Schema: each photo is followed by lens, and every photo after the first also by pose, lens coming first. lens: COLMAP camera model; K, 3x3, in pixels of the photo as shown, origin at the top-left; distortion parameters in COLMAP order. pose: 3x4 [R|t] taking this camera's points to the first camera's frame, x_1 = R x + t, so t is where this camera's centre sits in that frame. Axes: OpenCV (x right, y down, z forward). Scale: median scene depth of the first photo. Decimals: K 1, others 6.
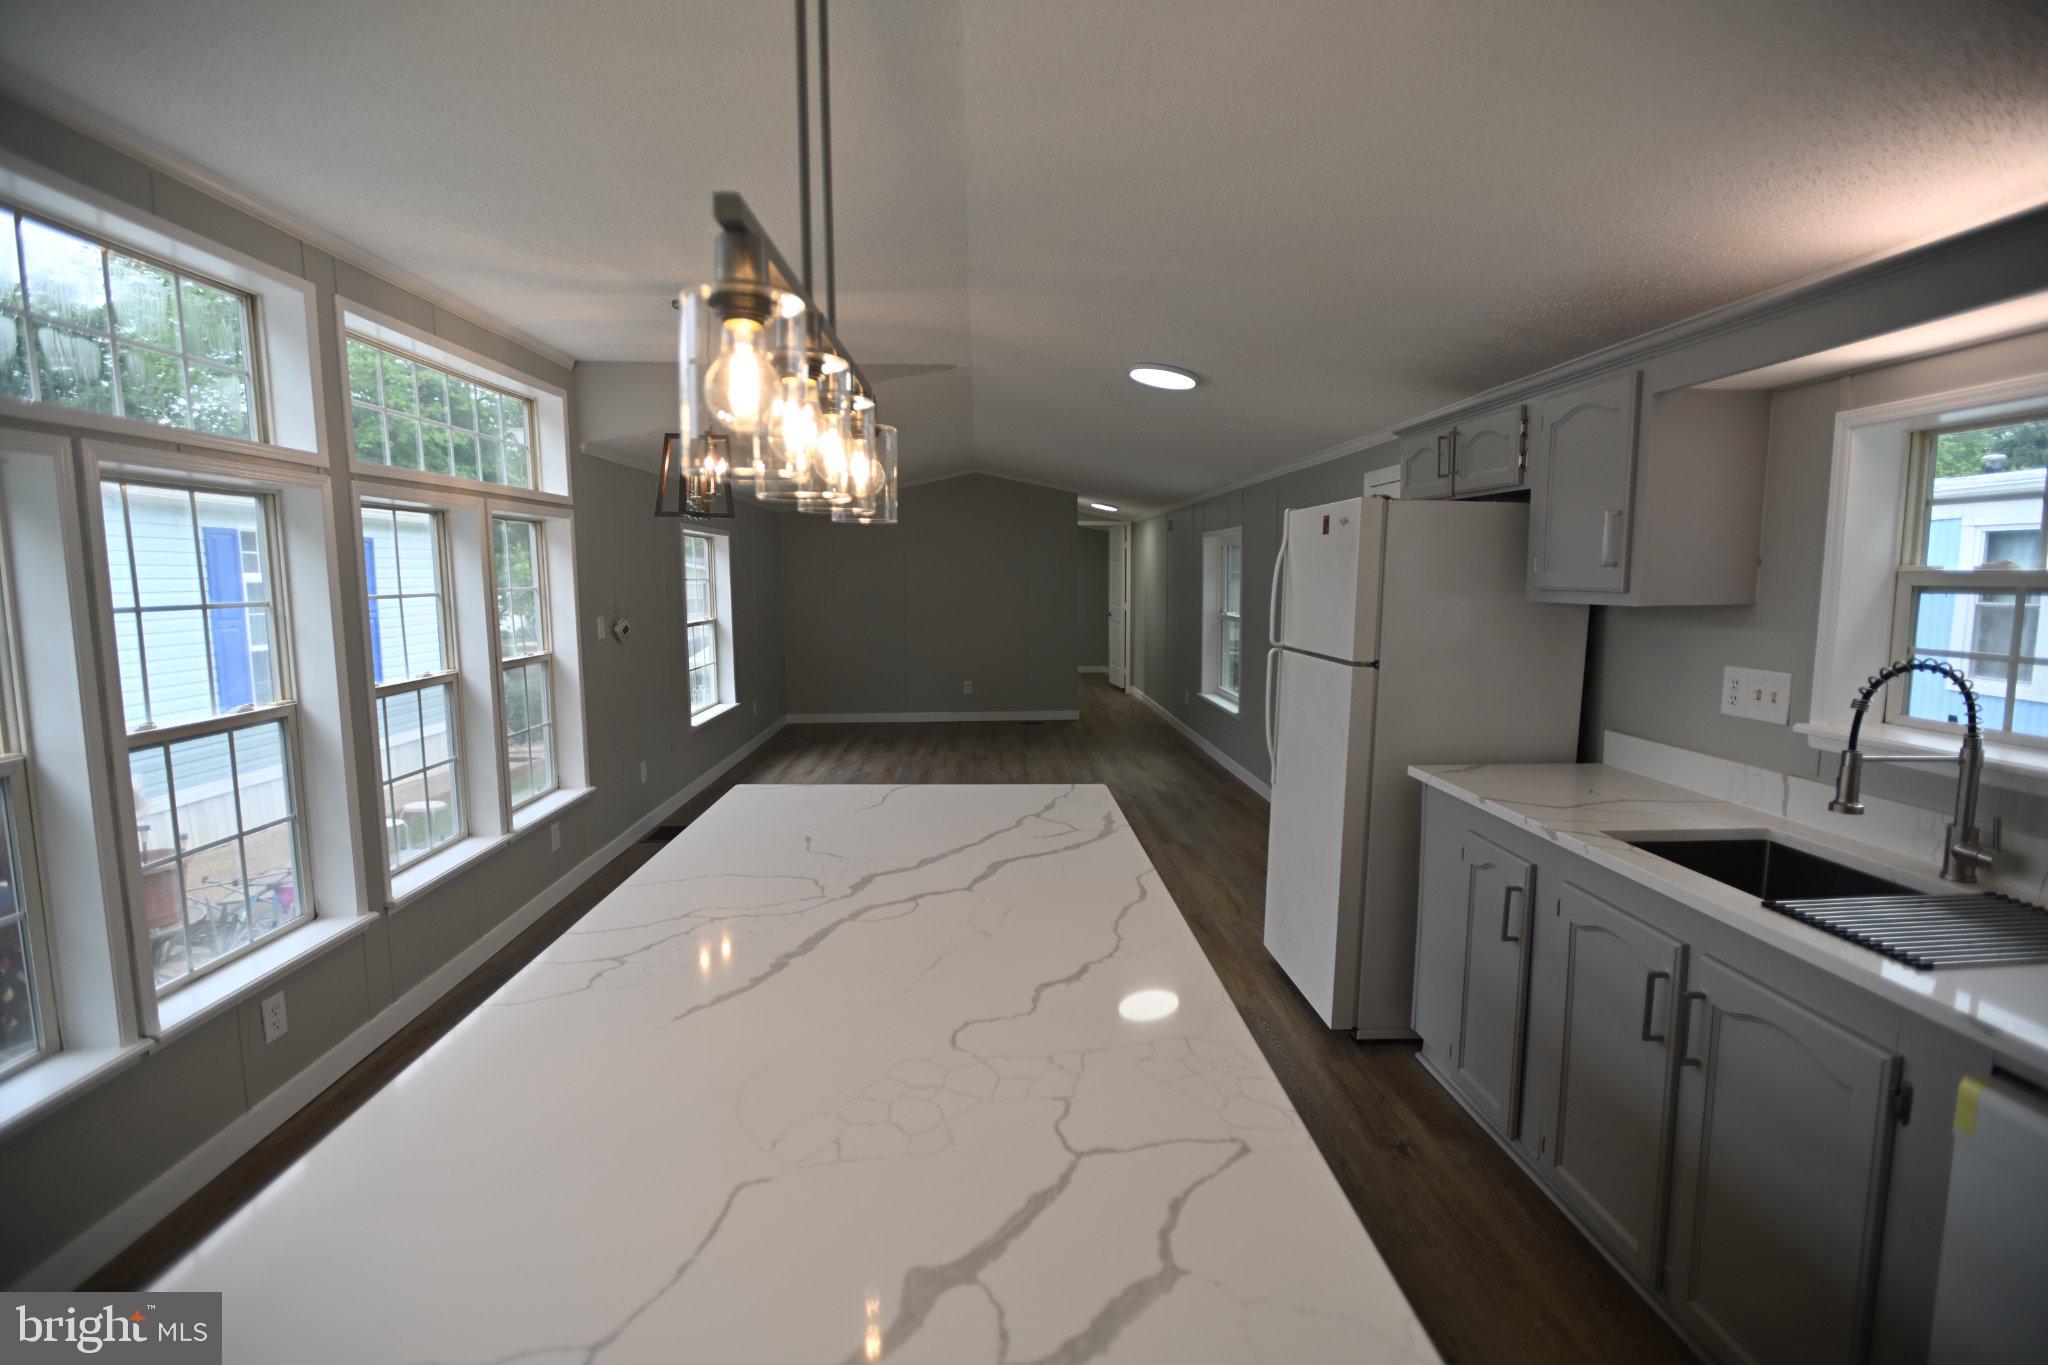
lens RADIAL K [[962.0, 0, 1019.7], [0, 962.0, 685.7], [0, 0, 1]] dist [-0.009943, -0.001327]
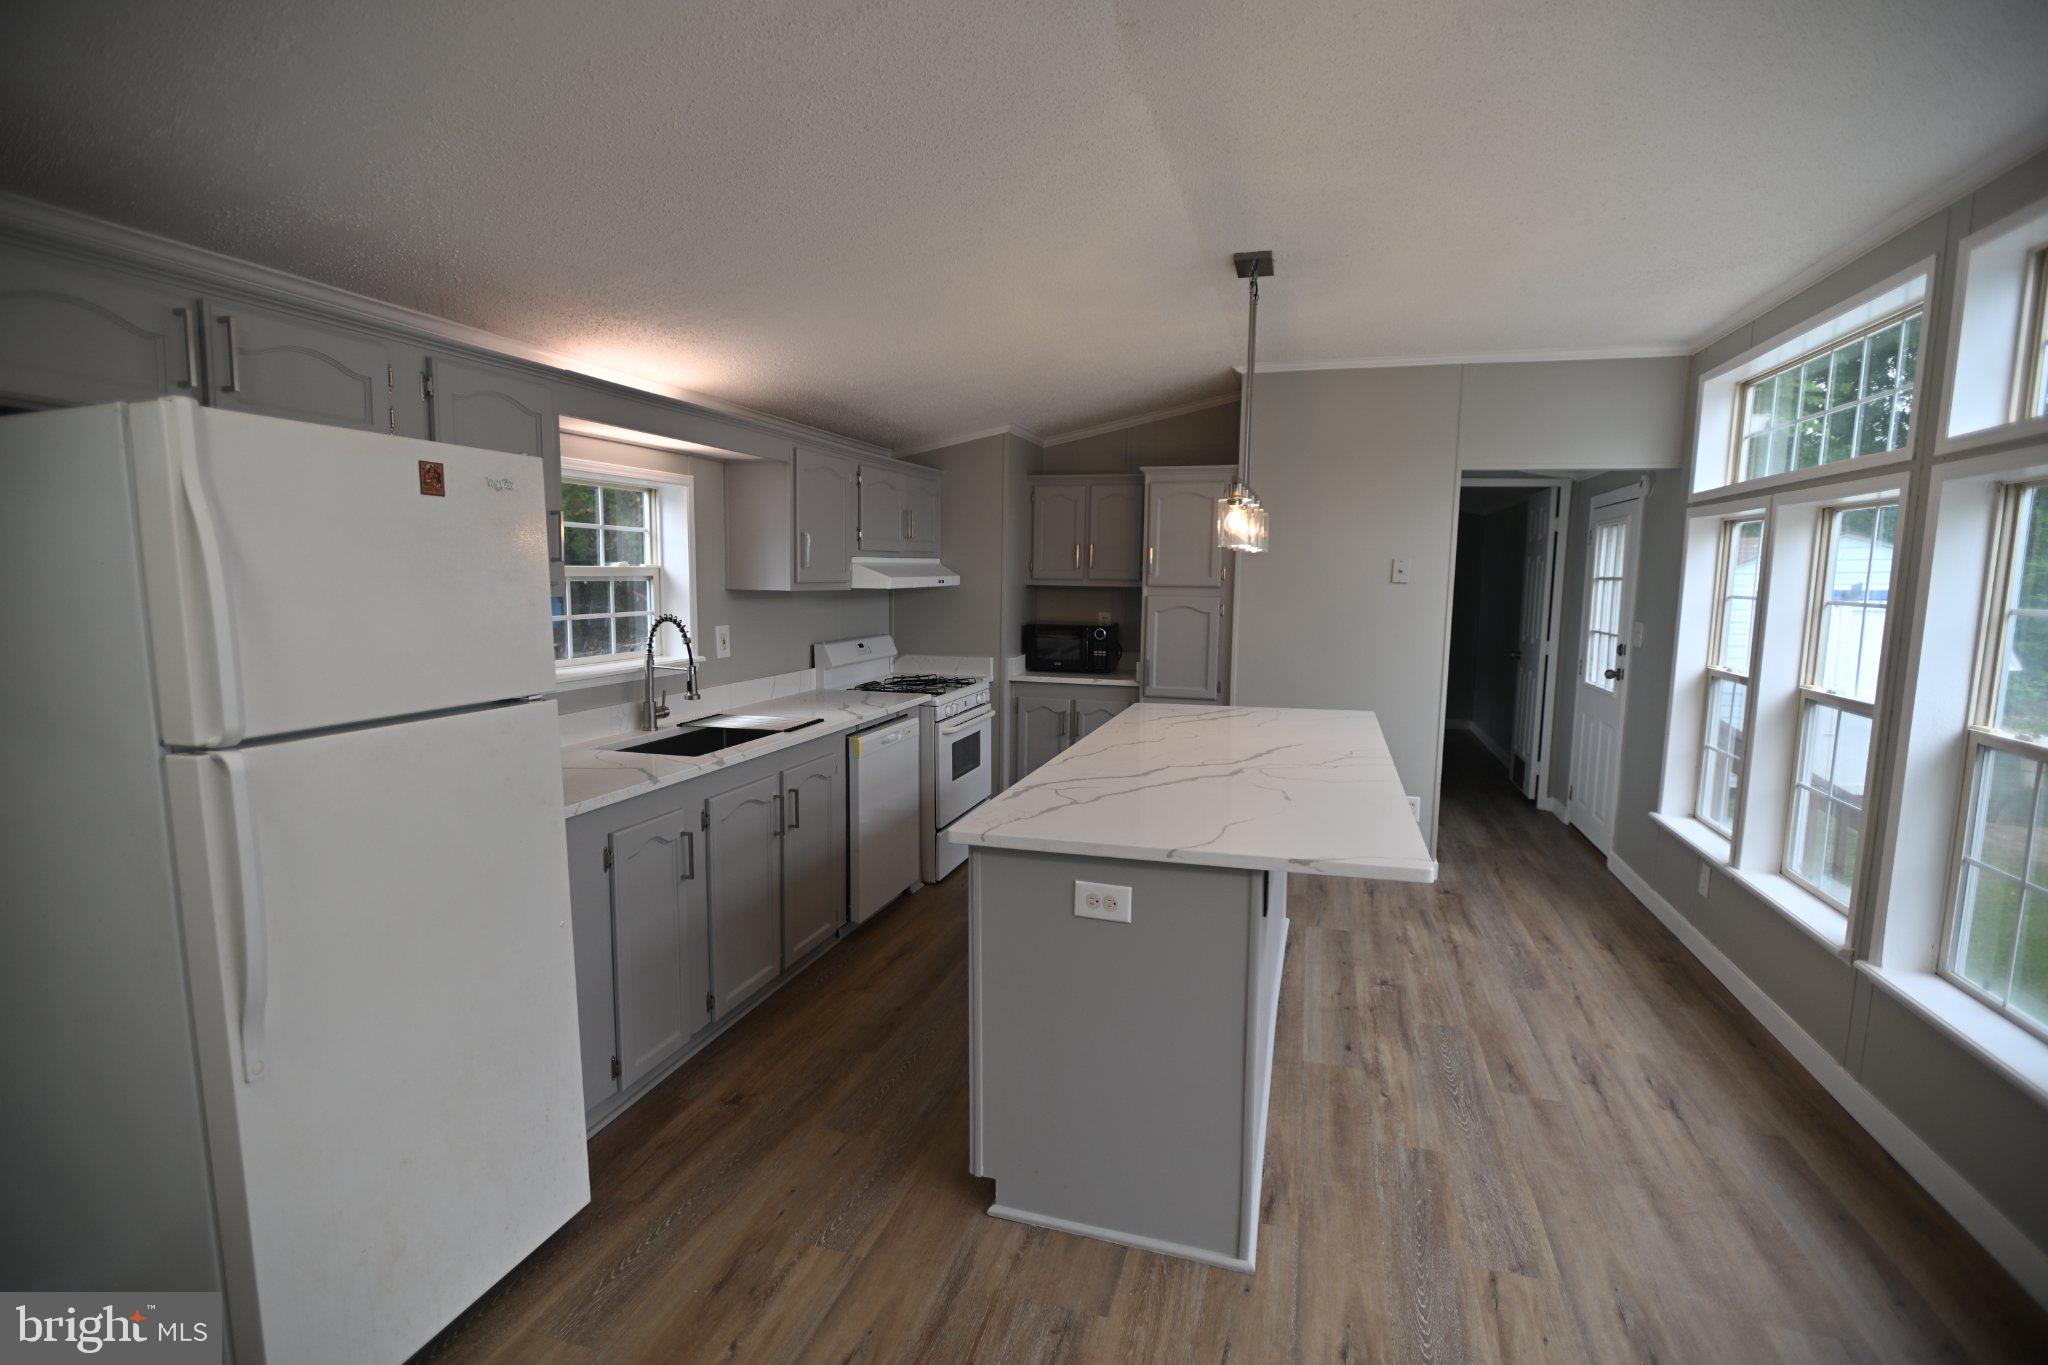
lens RADIAL K [[962.0, 0, 1019.7], [0, 962.0, 685.7], [0, 0, 1]] dist [-0.009943, -0.001327]
pose [[-0.942400, -0.042355, 0.331796, -0.324312], [0.033847, 0.974784, 0.220570, -0.268092], [-0.332772, 0.219095, -0.917203, 2.368116]]
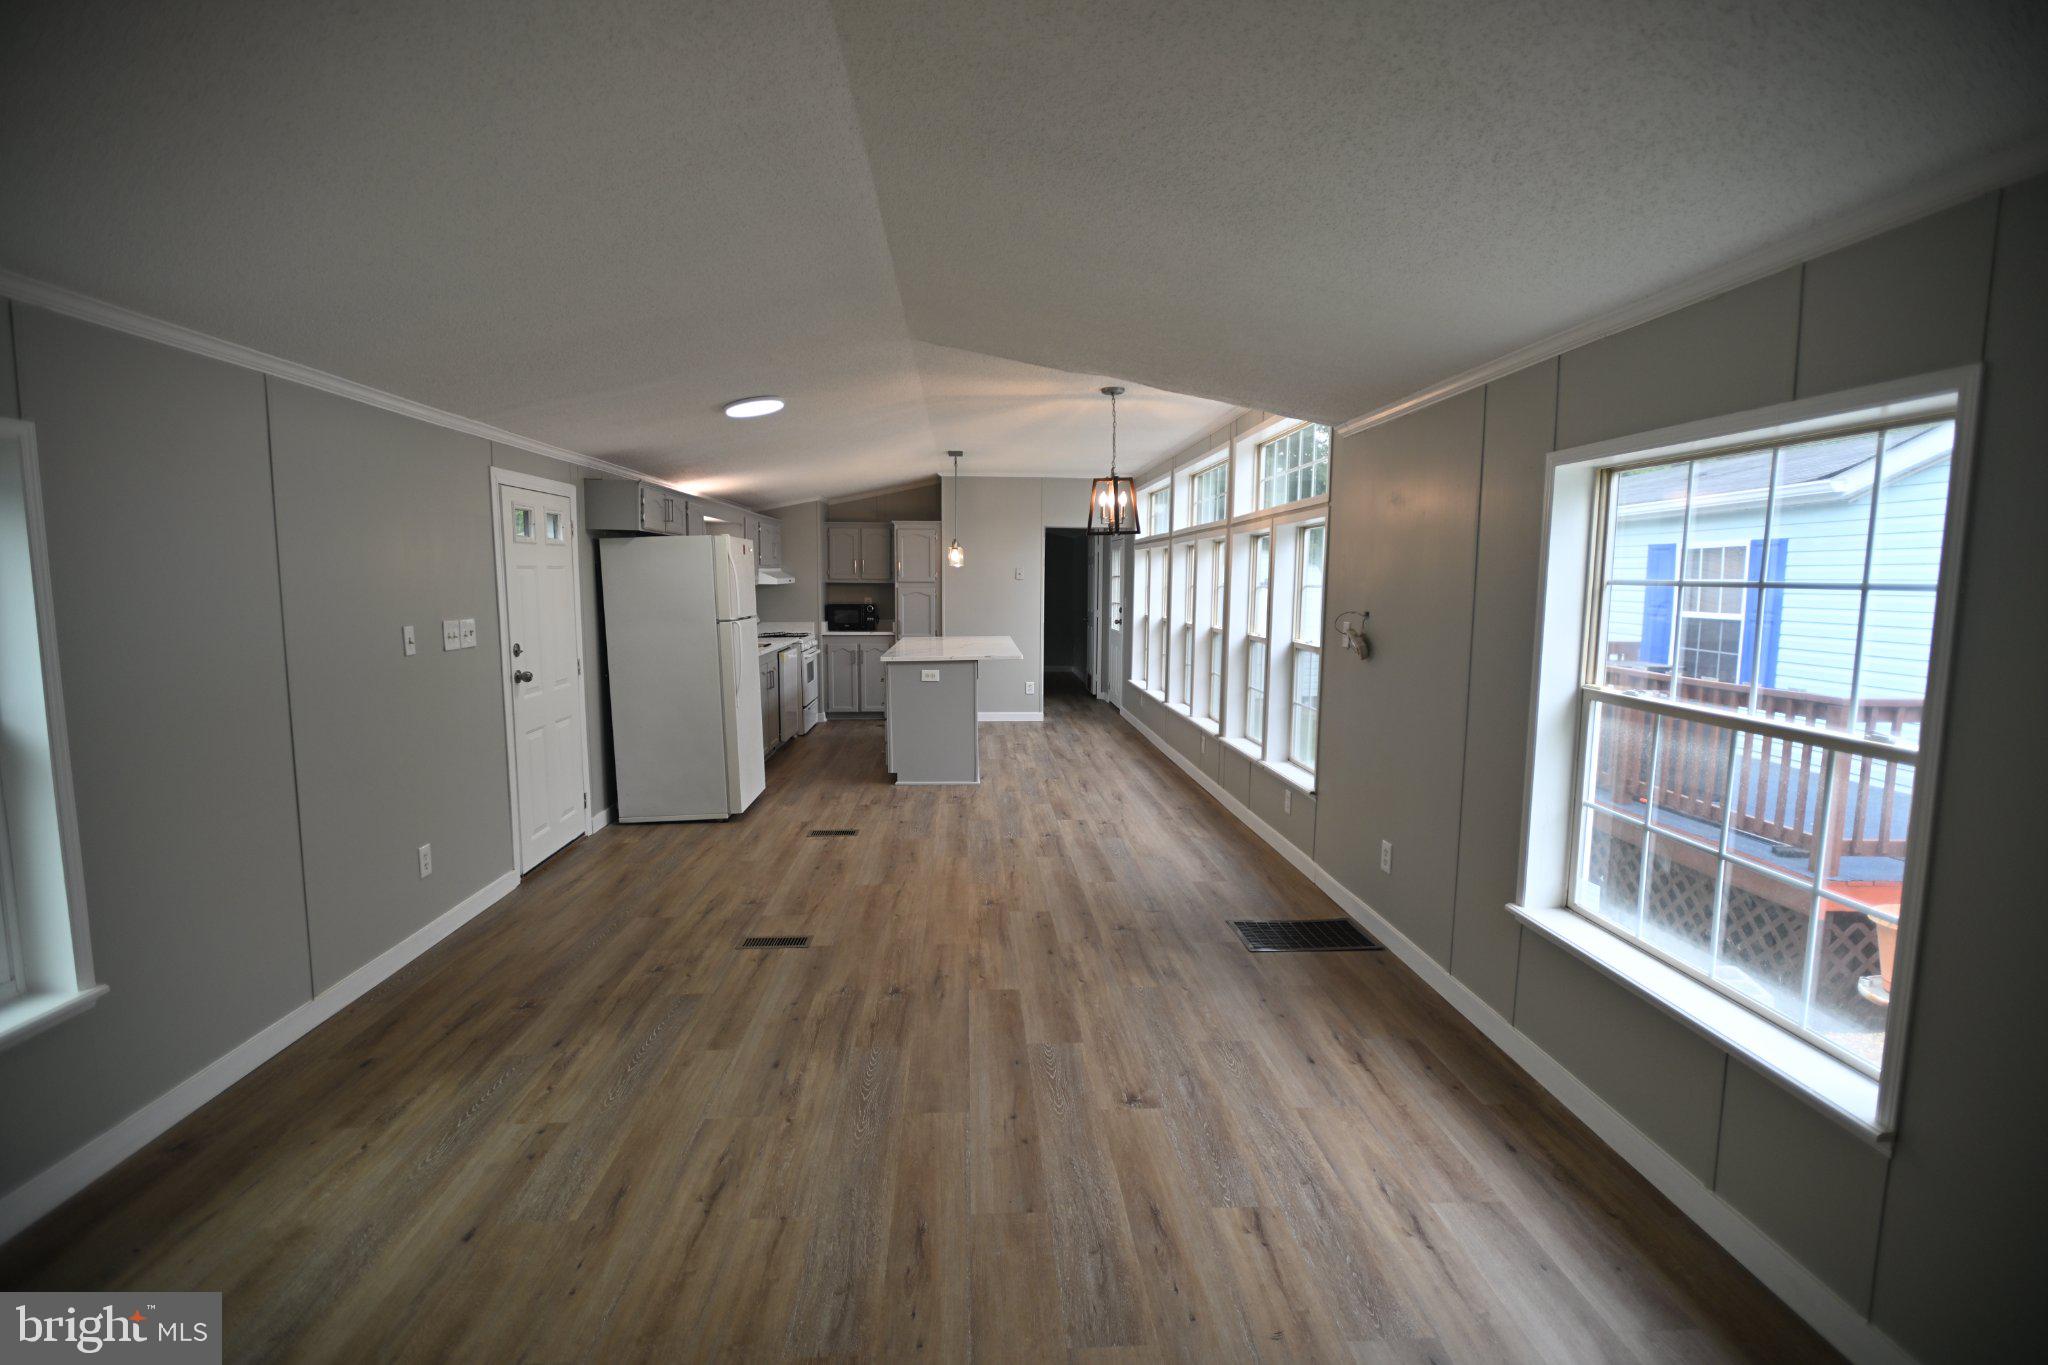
lens RADIAL K [[962.0, 0, 1019.7], [0, 962.0, 685.7], [0, 0, 1]] dist [-0.009943, -0.001327]
pose [[-0.999920, 0.004048, -0.012012, -0.351402], [0.001250, 0.974511, 0.224338, -0.553549], [0.012614, 0.224305, -0.974437, 4.911569]]
